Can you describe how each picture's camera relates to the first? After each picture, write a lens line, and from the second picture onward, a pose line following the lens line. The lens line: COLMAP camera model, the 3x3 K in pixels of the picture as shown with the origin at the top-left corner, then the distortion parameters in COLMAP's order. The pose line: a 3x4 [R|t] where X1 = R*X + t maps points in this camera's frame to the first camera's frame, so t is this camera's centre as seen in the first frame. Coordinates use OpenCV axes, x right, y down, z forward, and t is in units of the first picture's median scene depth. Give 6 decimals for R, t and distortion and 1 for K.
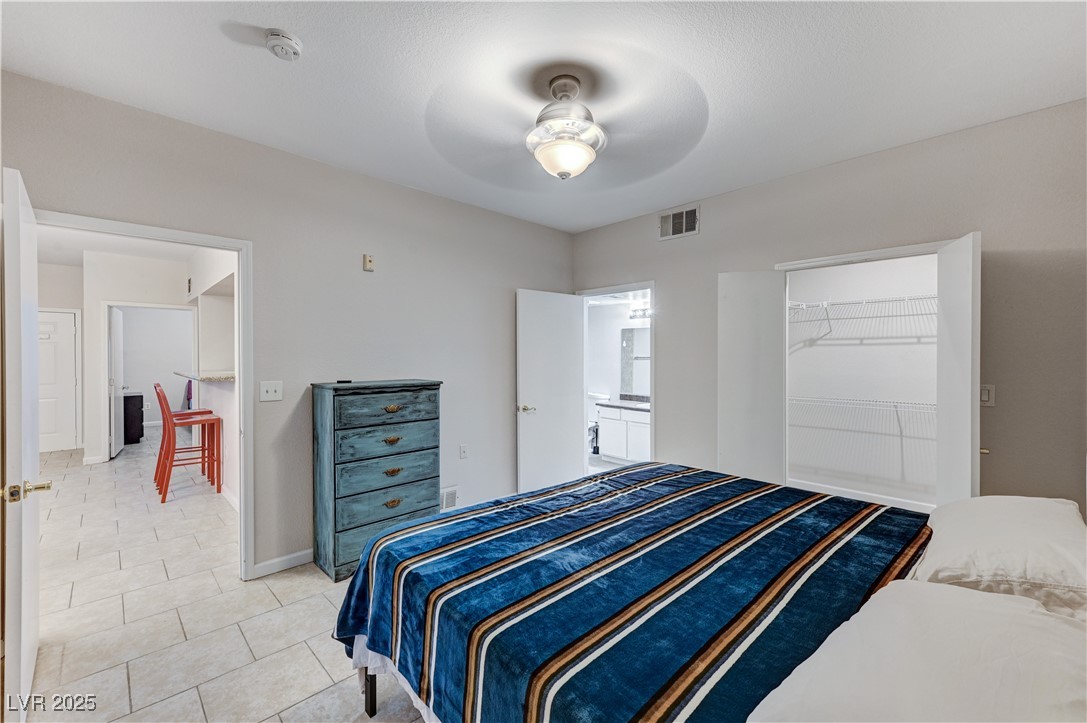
lens RADIAL K [[426.3, 0, 544.2], [0, 426.3, 362.5], [0, 0, 1]] dist [0.024121, 0.000730]
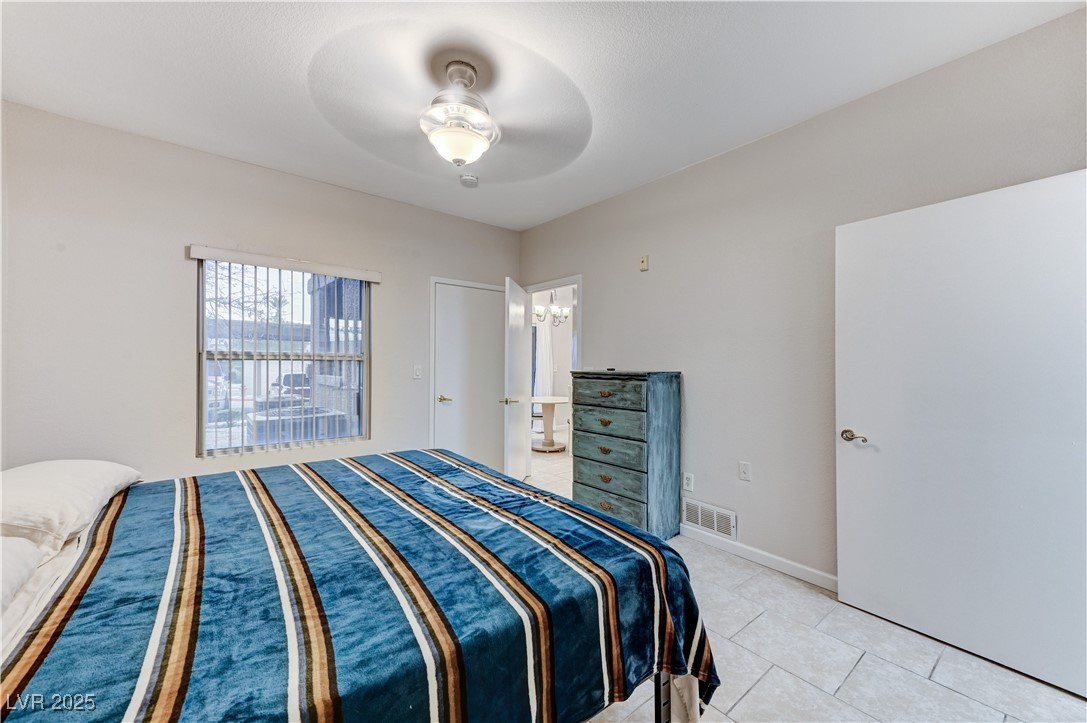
lens RADIAL K [[426.3, 0, 544.2], [0, 426.3, 362.5], [0, 0, 1]] dist [0.024121, 0.000730]
pose [[-0.096120, -0.002787, -0.995366, 0.773056], [-0.009305, 0.999955, -0.001902, 0.029834], [0.995326, 0.009079, -0.096142, 0.946380]]
